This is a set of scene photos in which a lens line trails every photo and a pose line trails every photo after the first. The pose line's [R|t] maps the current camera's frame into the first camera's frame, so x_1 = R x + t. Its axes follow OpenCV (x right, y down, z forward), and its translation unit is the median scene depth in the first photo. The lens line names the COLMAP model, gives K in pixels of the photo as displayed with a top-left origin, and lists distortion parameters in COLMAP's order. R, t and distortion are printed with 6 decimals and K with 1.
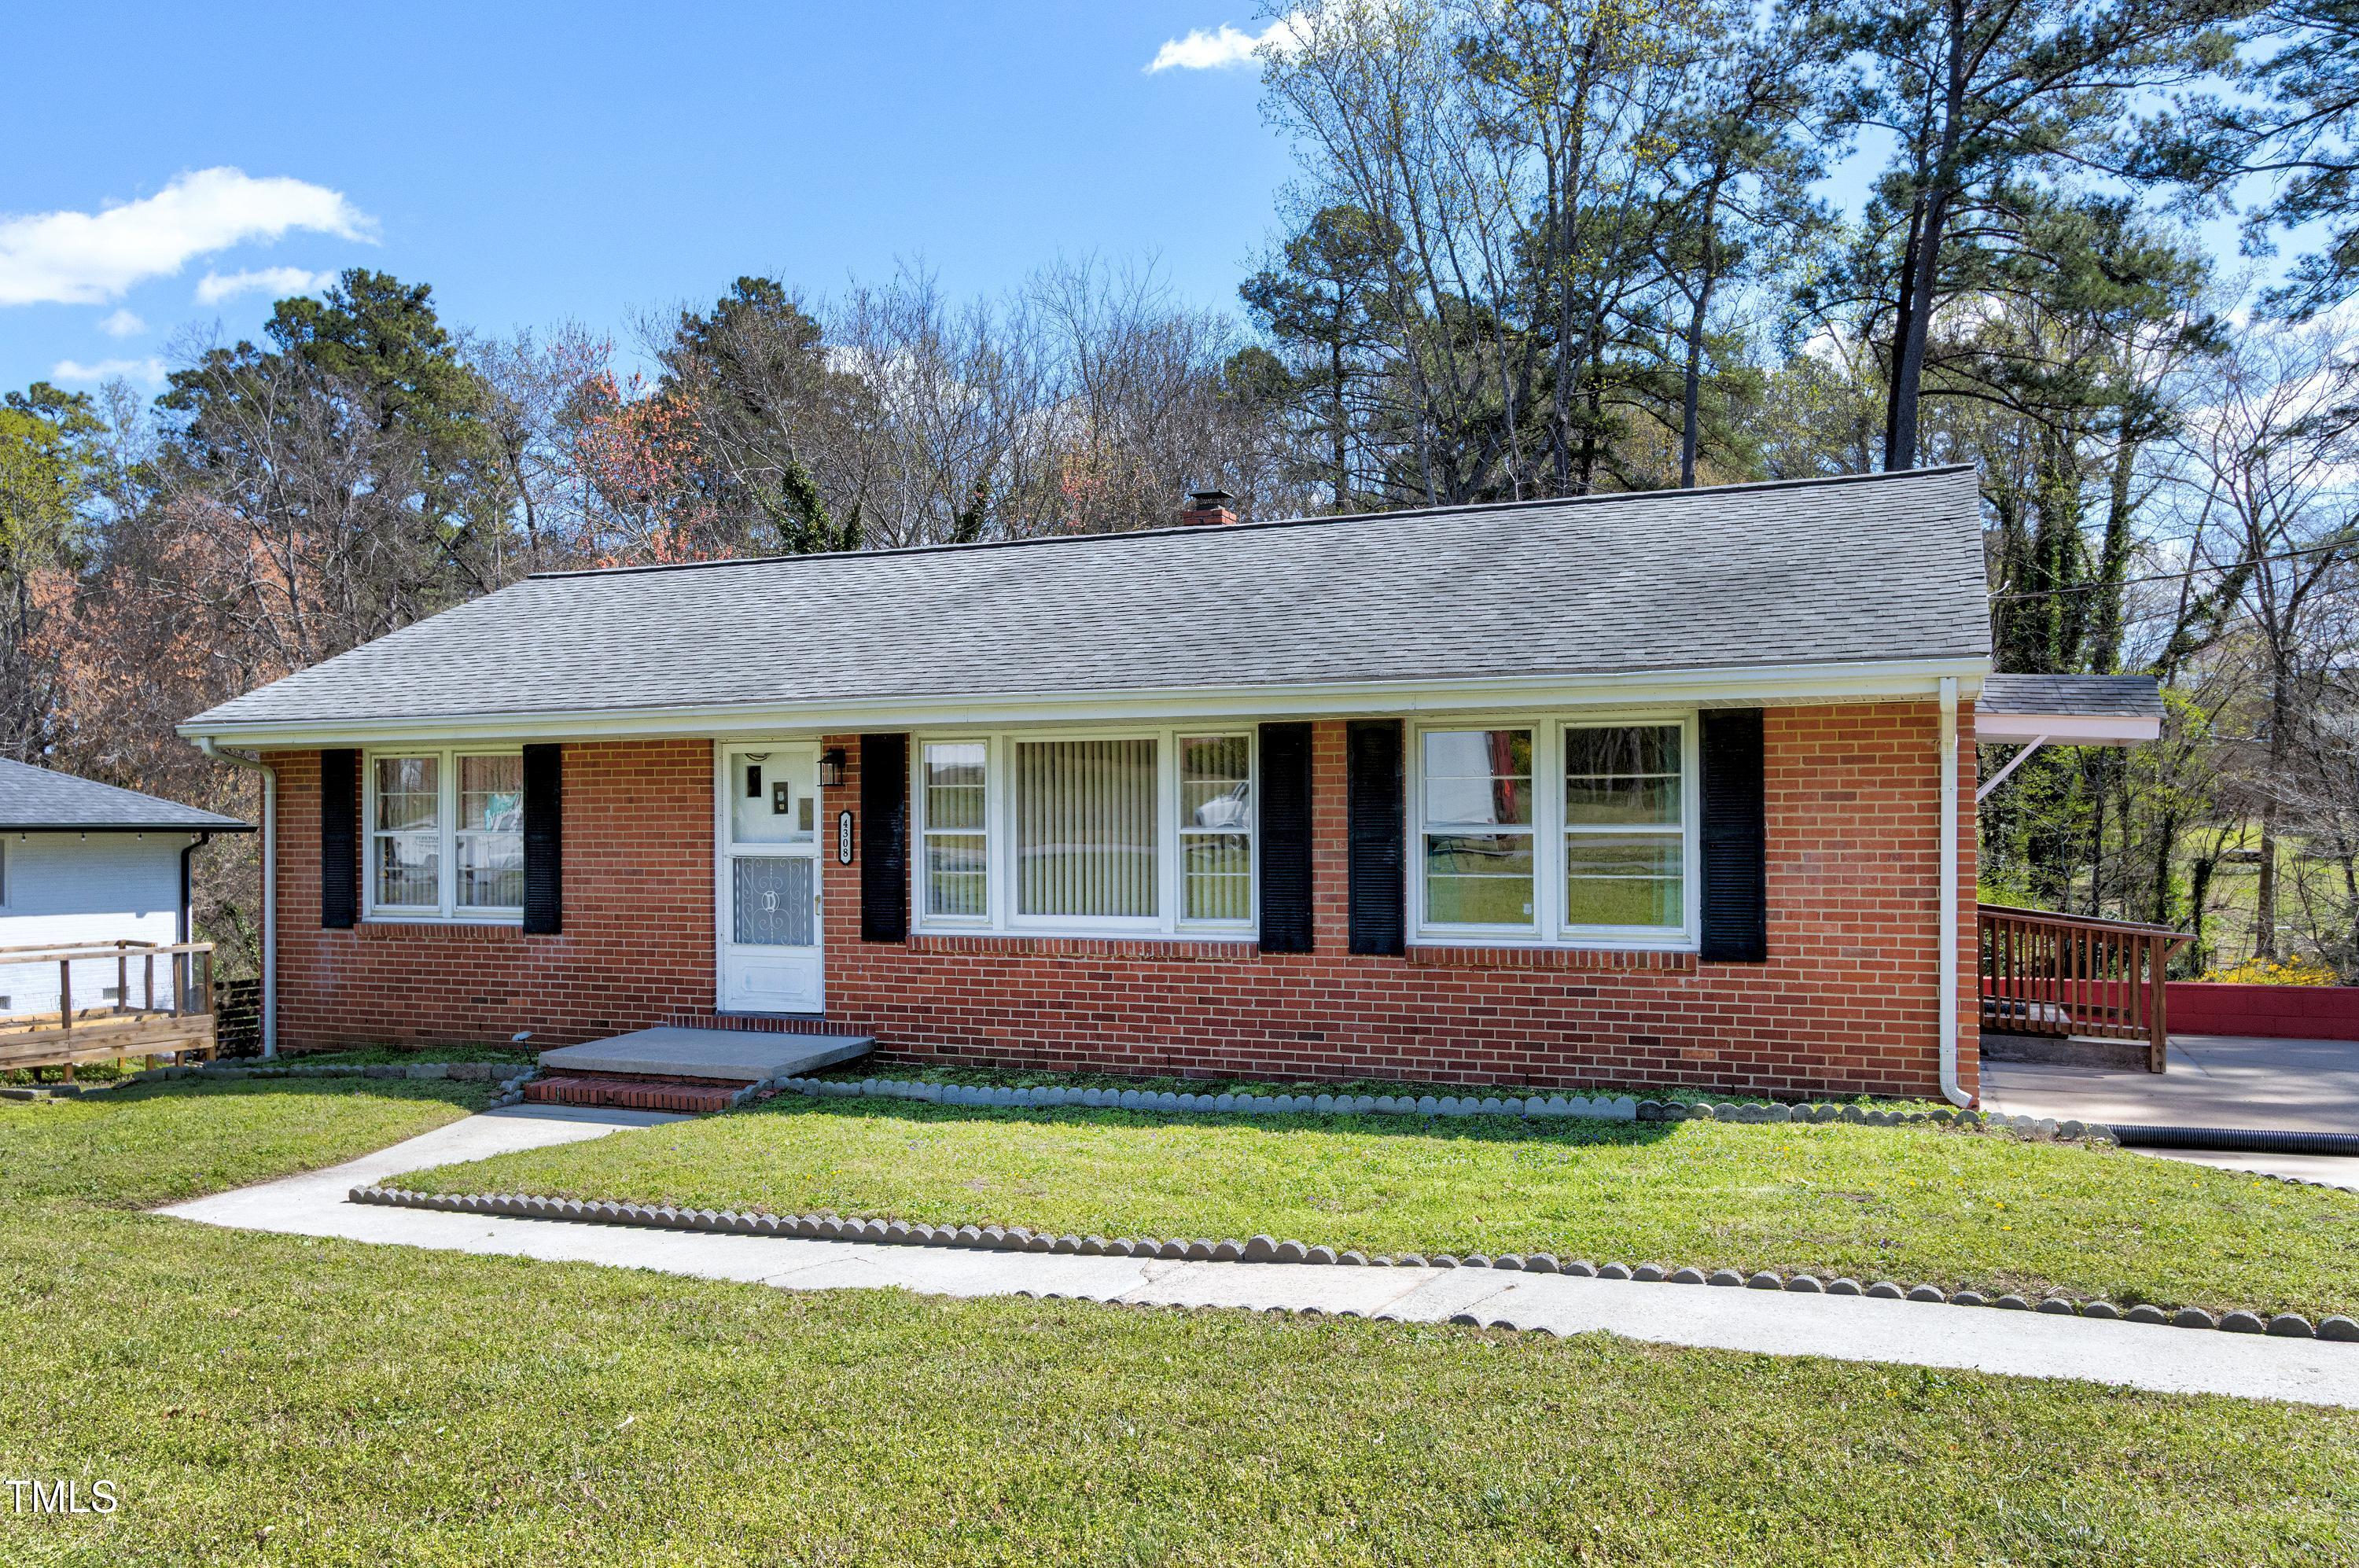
lens RADIAL K [[1902.1, 0, 1189.8], [0, 1902.1, 794.1], [0, 0, 1]] dist [0.005102, -0.002346]
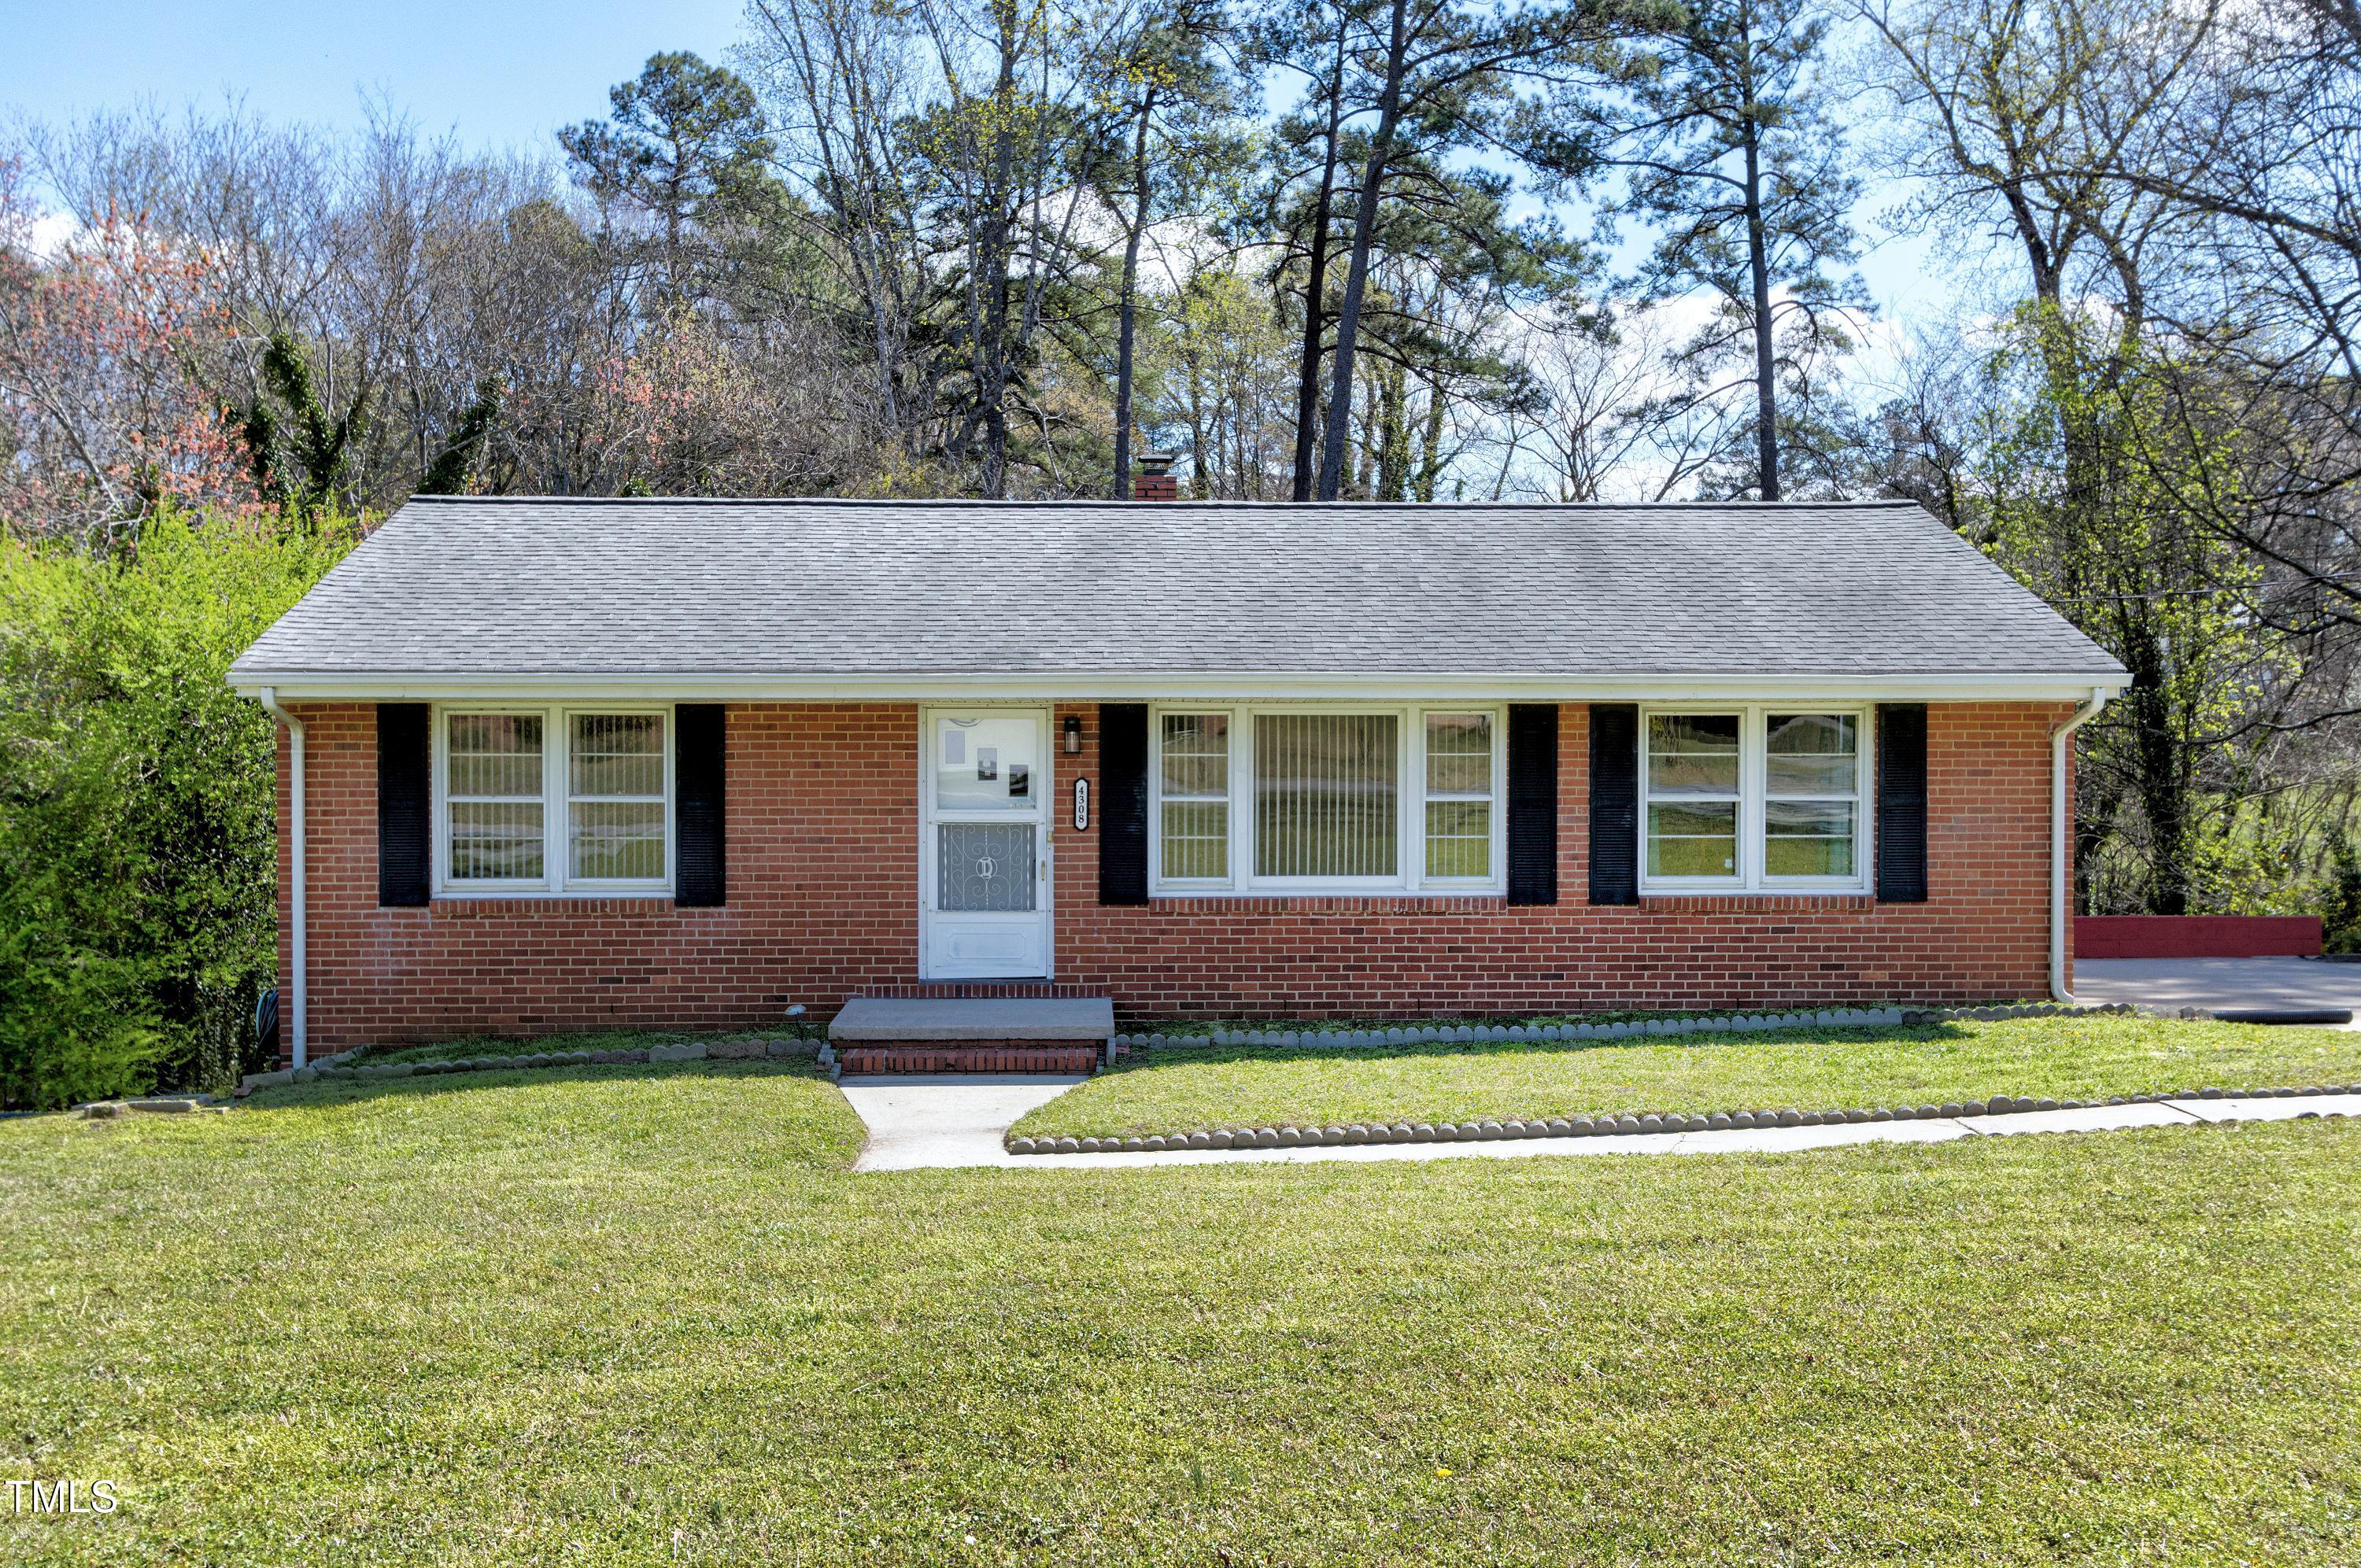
lens RADIAL K [[2311.0, 0, 1180.5], [0, 2311.0, 784.0], [0, 0, 1]] dist [0.007843, 0.002106]
pose [[0.890602, 0.001734, 0.454779, -0.721907], [-0.011725, 0.999748, 0.019150, -0.012851], [-0.454631, -0.022387, 0.890398, -0.134594]]
